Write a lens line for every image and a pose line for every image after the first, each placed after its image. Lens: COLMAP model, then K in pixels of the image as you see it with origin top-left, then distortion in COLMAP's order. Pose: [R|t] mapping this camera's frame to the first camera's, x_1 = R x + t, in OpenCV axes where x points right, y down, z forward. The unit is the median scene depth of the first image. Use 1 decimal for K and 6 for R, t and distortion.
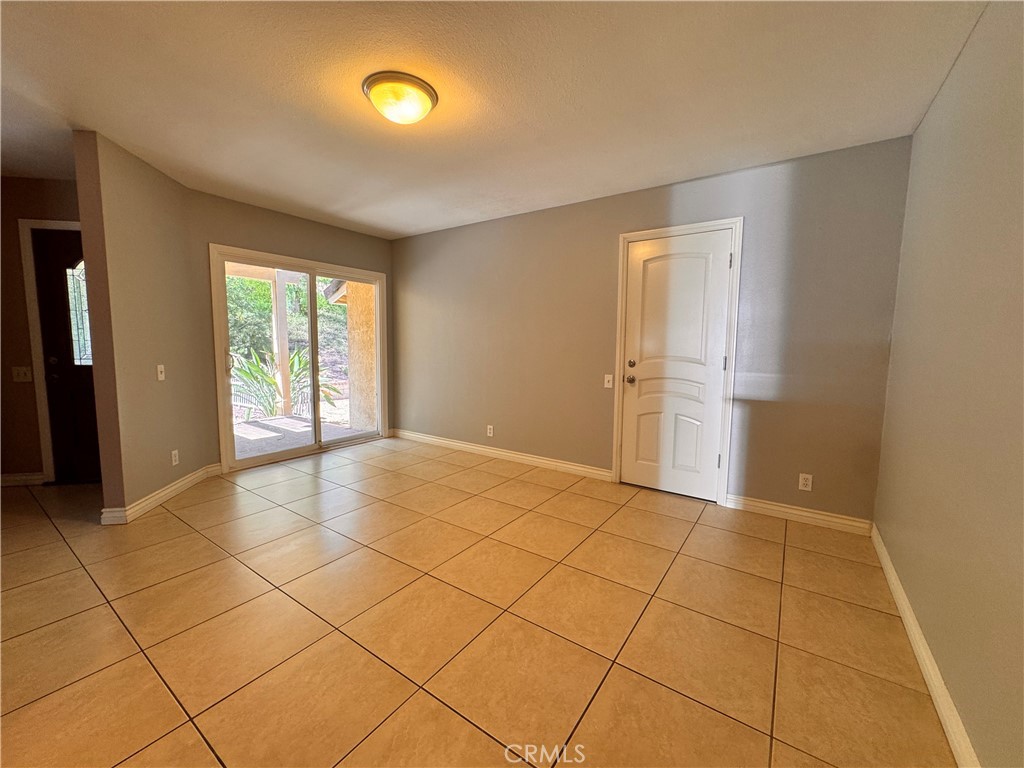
lens RADIAL K [[422.3, 0, 511.2], [0, 422.3, 362.1], [0, 0, 1]] dist [0.024032, 0.000040]
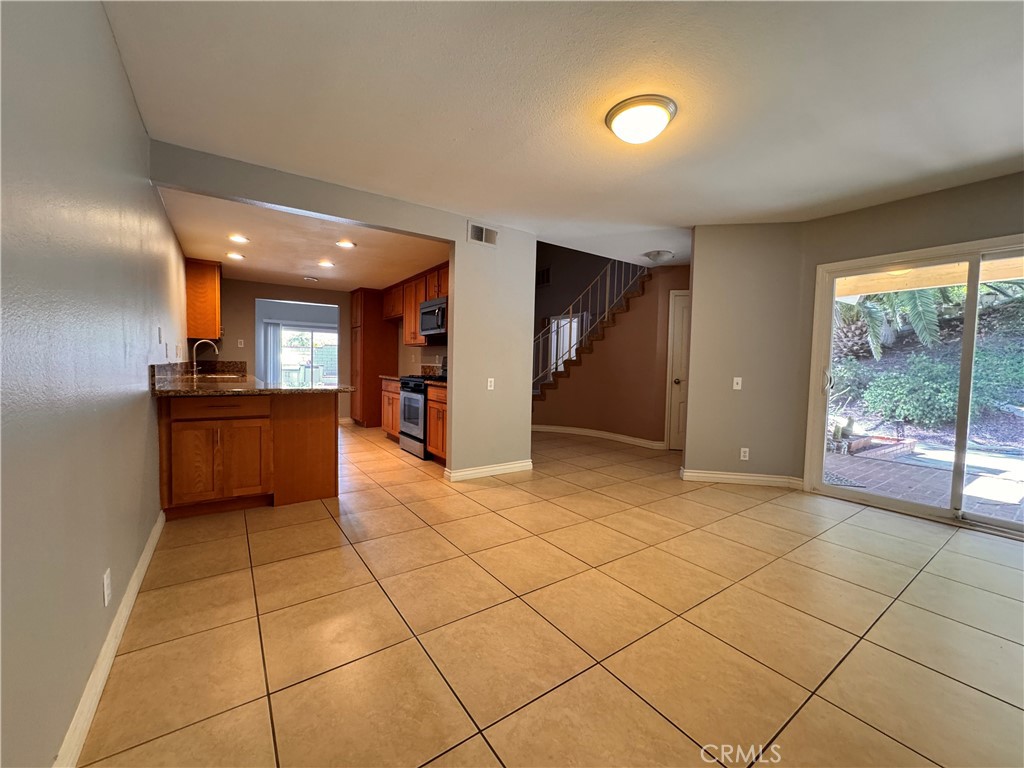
lens RADIAL K [[408.8, 0, 512.1], [0, 408.8, 382.5], [0, 0, 1]] dist [-0.001549, 0.000393]
pose [[-0.346506, 0.022954, -0.937767, 0.627602], [-0.071495, 0.996146, 0.050801, 0.006826], [0.935319, 0.084648, -0.343530, 0.877922]]
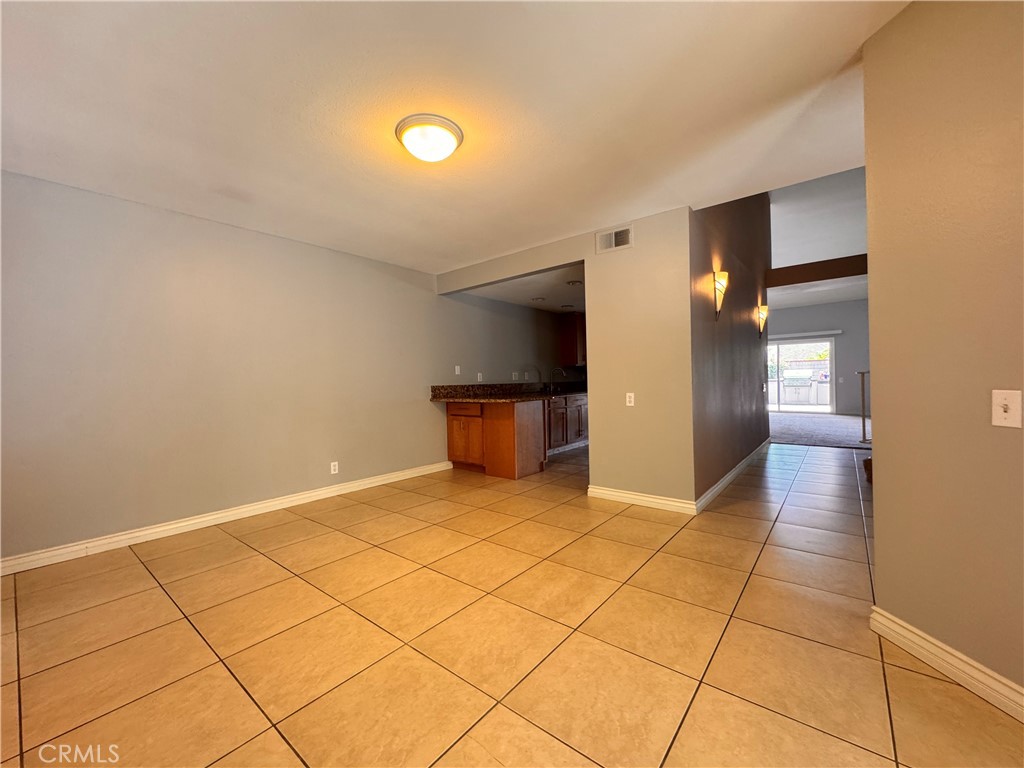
lens RADIAL K [[404.6, 0, 516.5], [0, 404.6, 398.1], [0, 0, 1]] dist [-0.001968, 0.000160]
pose [[-0.998068, 0.006216, 0.061825, -0.406100], [0.012071, 0.995424, 0.094786, -0.041076], [-0.060953, 0.095350, -0.993576, 1.588753]]
